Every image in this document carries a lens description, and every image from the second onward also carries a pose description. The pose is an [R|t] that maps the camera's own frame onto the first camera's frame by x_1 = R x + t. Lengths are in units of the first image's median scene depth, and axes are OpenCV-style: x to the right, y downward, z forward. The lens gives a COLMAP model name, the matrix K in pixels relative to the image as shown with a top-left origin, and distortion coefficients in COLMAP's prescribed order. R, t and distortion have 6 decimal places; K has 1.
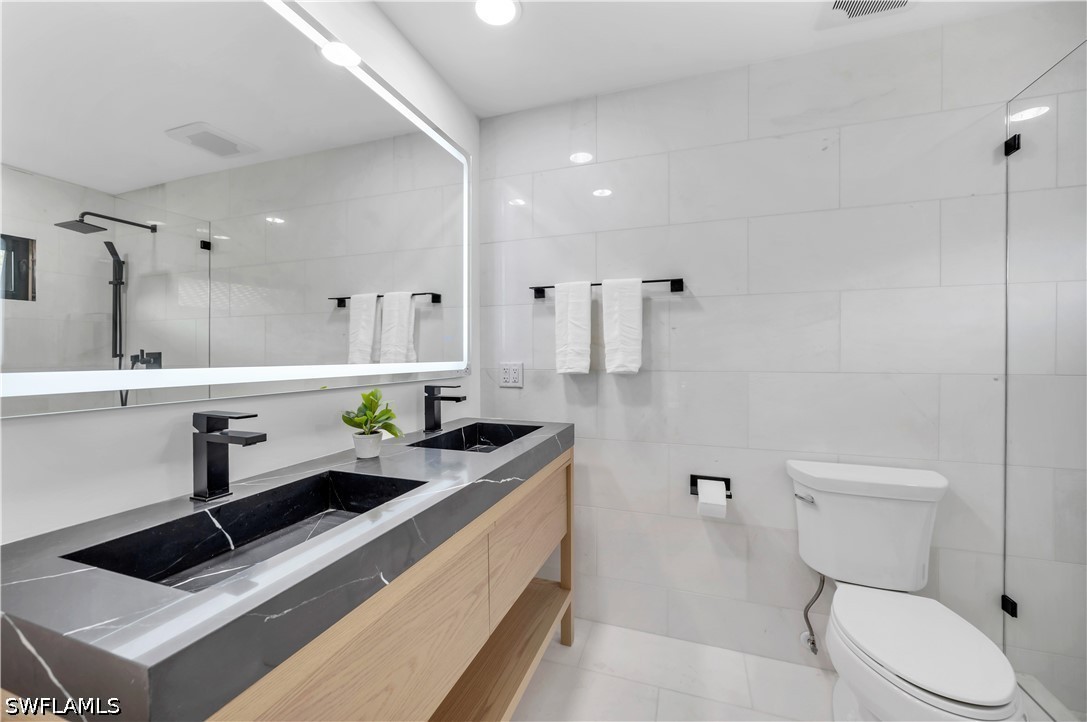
lens RADIAL K [[434.9, 0, 537.3], [0, 434.9, 357.5], [0, 0, 1]] dist [0.002750, 0.000112]
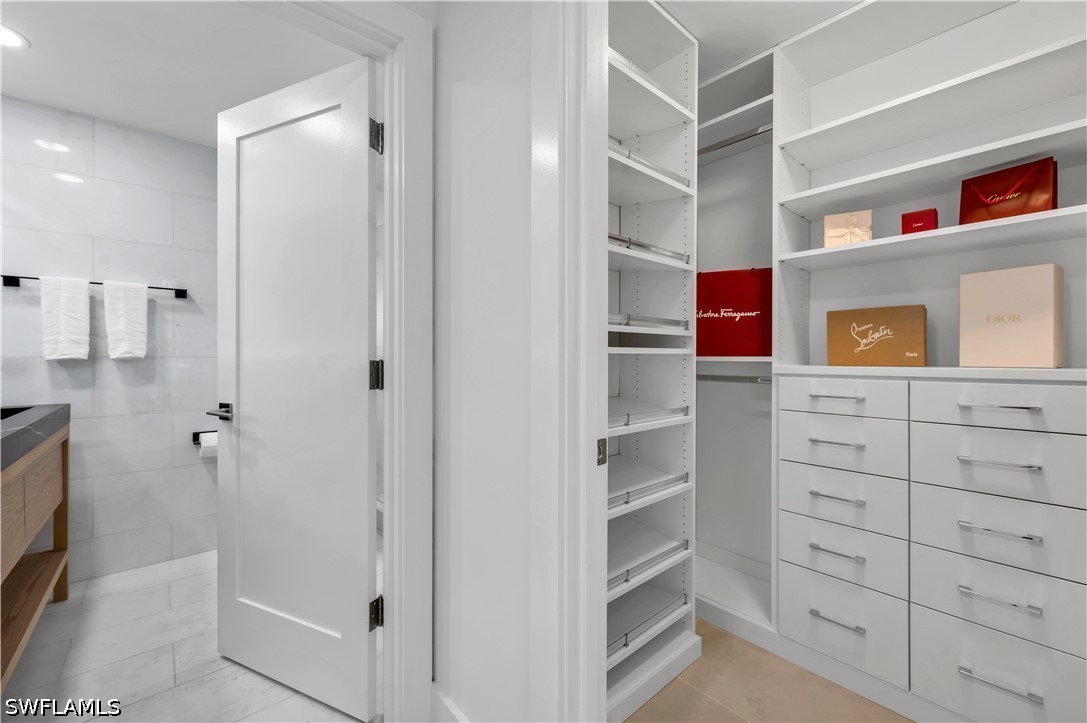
lens RADIAL K [[434.9, 0, 538.0], [0, 434.9, 357.1], [0, 0, 1]] dist [0.002750, 0.000112]
pose [[0.496310, -0.001851, 0.868143, -0.295759], [0.002511, 0.999997, 0.000697, 0.032875], [-0.868142, 0.001833, 0.496313, -0.617687]]
